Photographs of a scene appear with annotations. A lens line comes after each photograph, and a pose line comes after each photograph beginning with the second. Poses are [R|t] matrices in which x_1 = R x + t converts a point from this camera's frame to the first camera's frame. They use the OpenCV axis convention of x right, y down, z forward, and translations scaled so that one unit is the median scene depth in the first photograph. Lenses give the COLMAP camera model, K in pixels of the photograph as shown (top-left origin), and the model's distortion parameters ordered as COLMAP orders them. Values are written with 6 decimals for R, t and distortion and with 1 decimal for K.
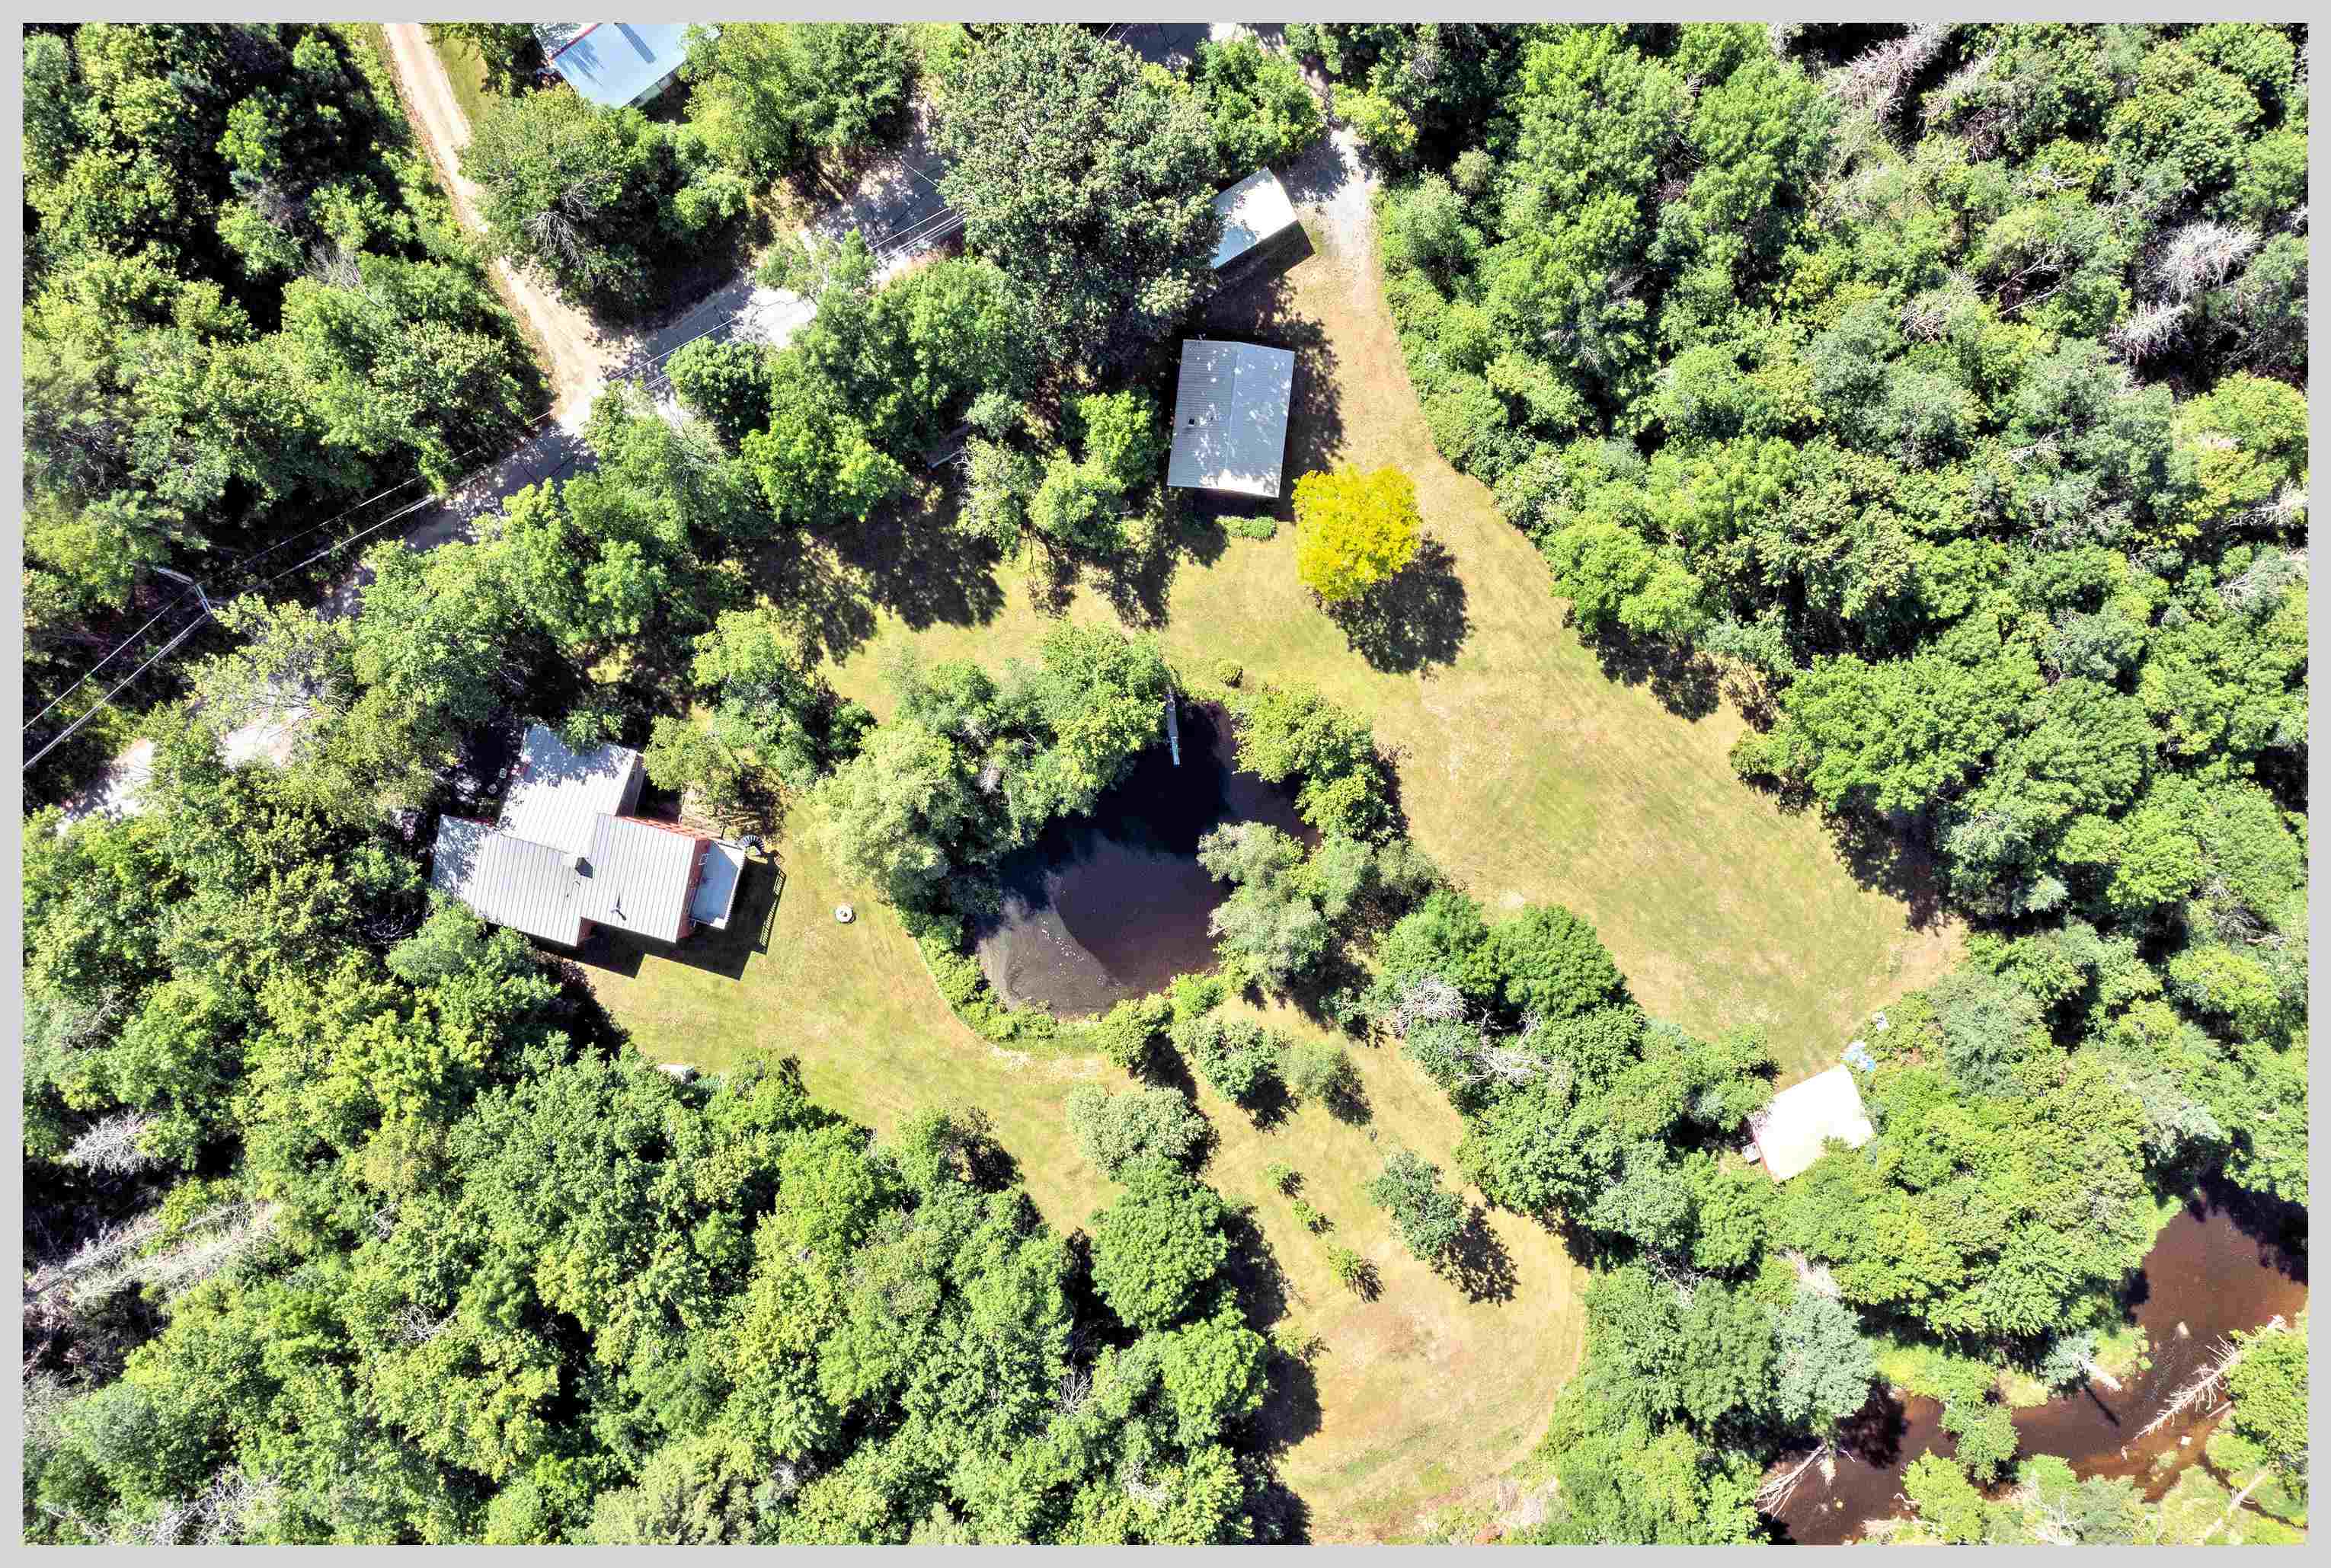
lens RADIAL K [[1854.2, 0, 1162.0], [0, 1854.2, 780.7], [0, 0, 1]] dist [0.007800, 0.004599]
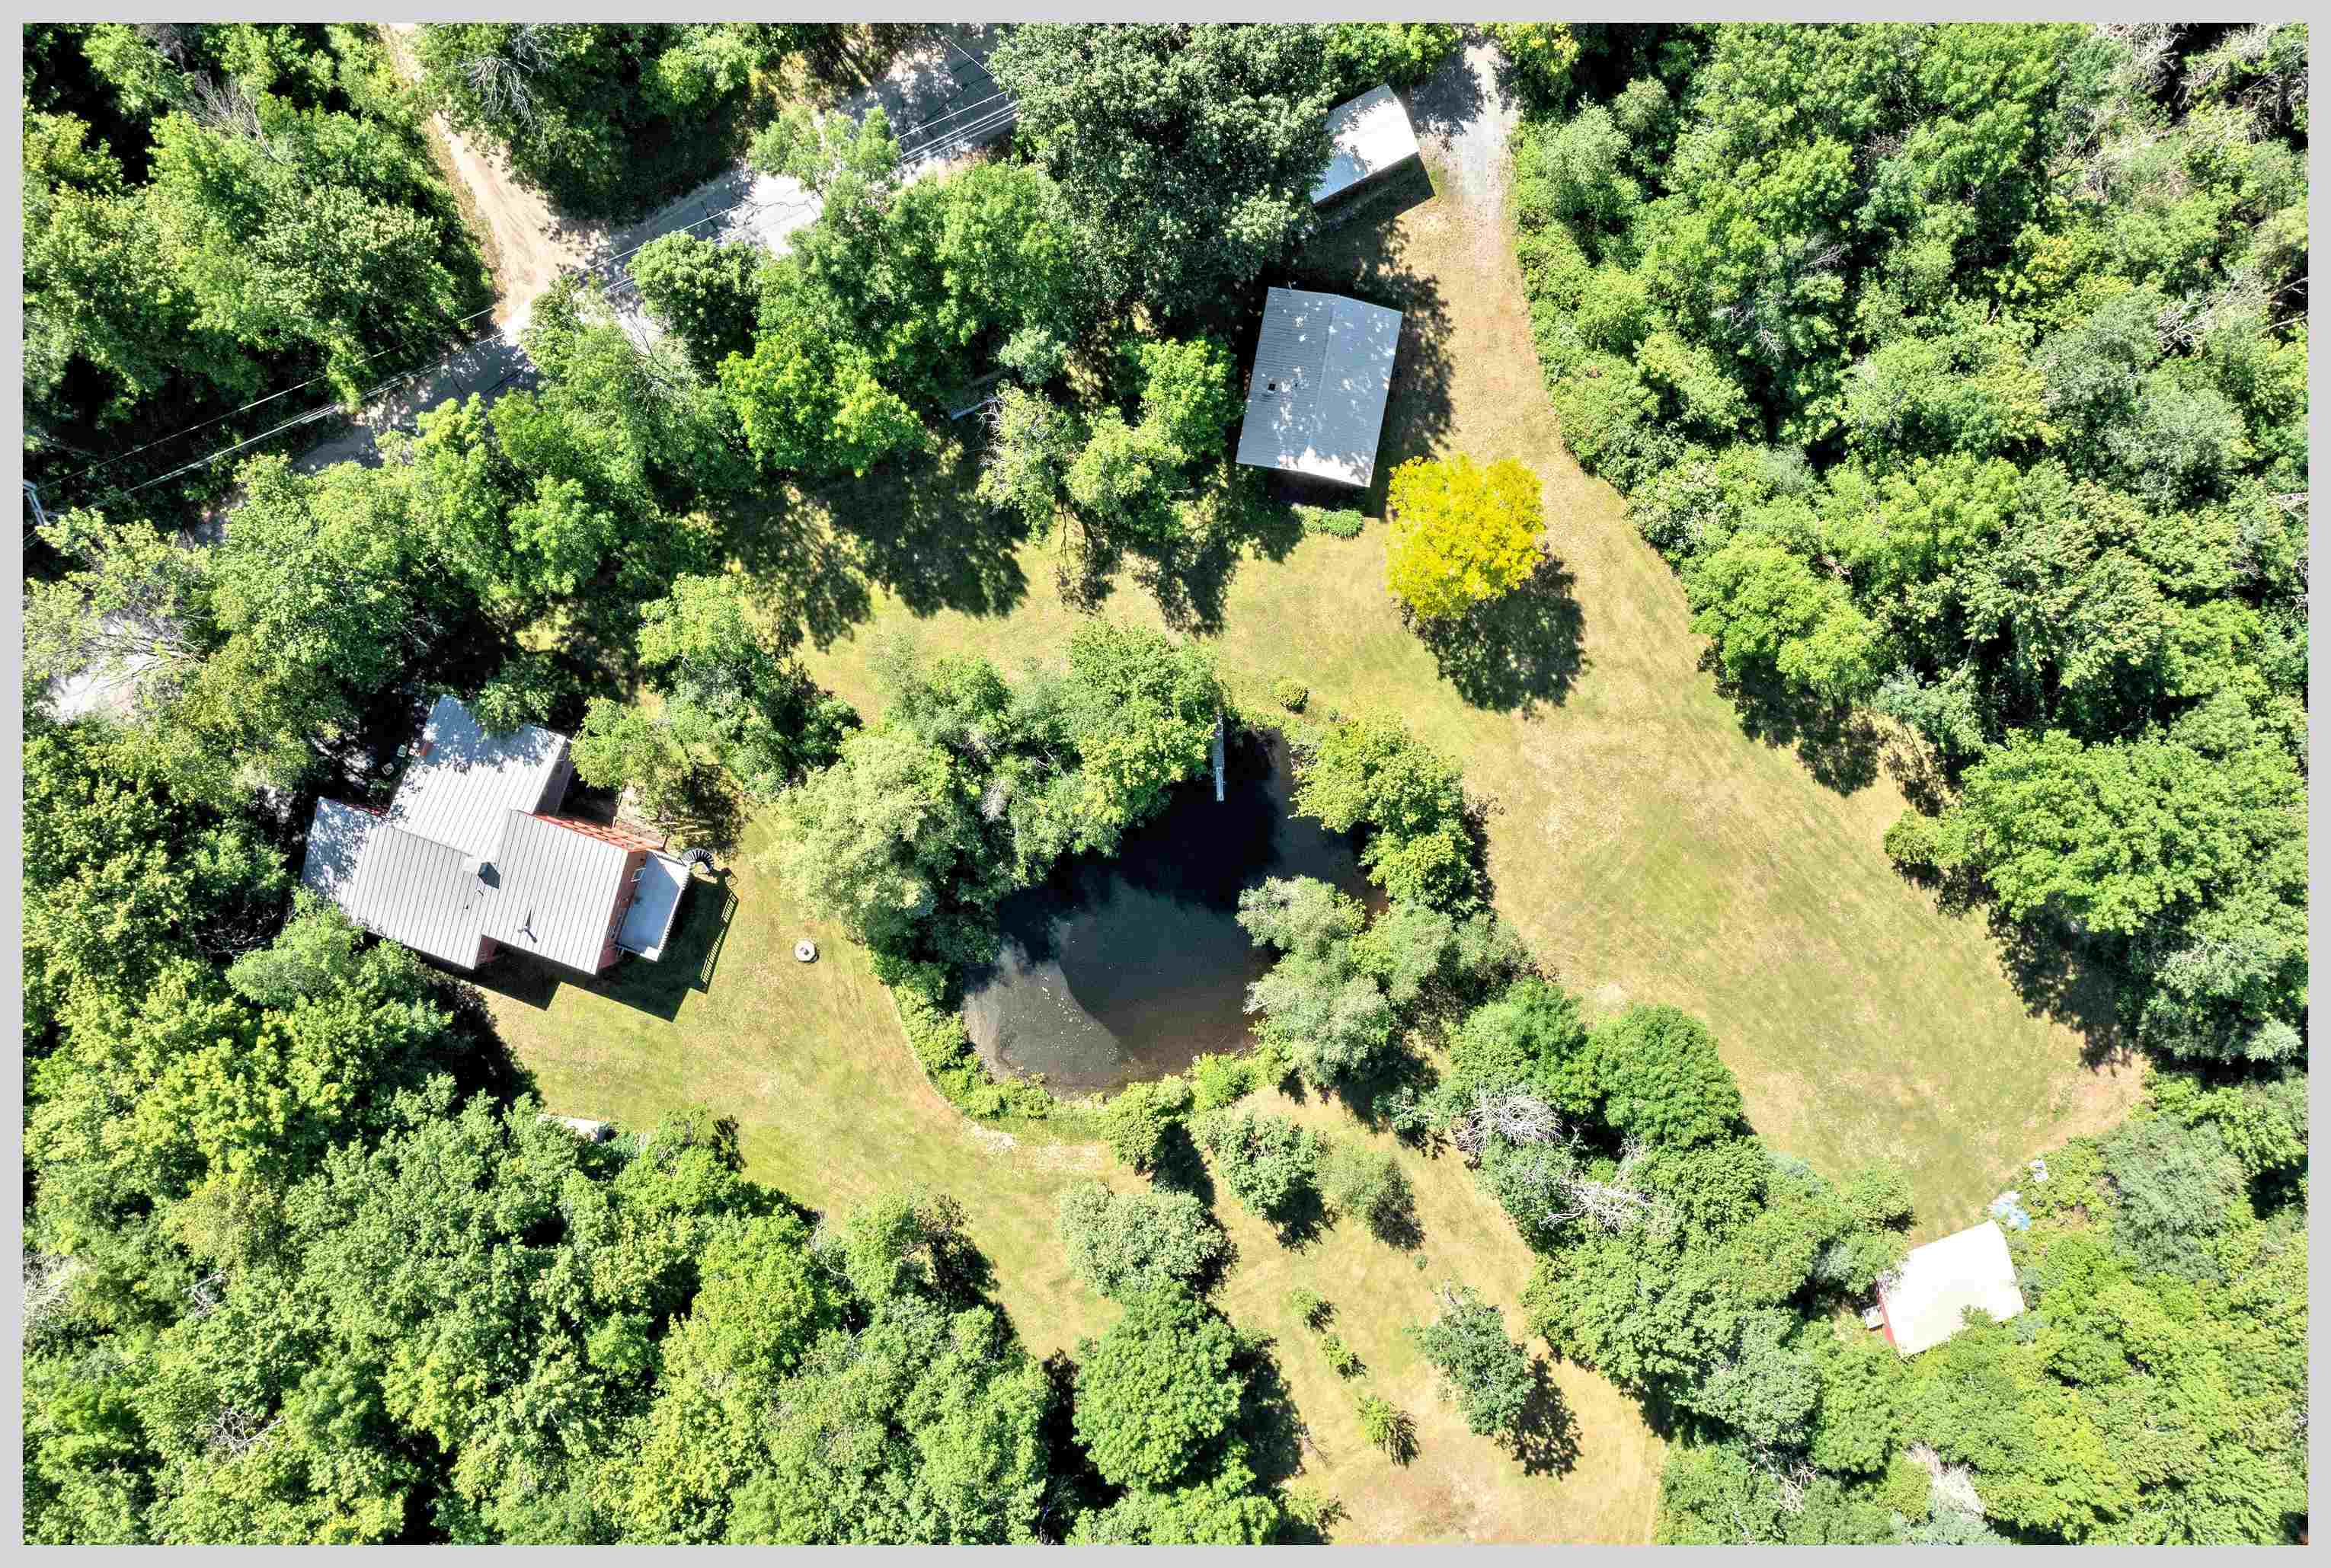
lens RADIAL K [[1854.2, 0, 1169.8], [0, 1854.2, 786.1], [0, 0, 1]] dist [0.007800, 0.004599]
pose [[0.997160, 0.074899, 0.007889, -0.022979], [-0.074919, 0.997187, 0.002198, -0.016421], [-0.007702, -0.002783, 0.999966, 0.185133]]
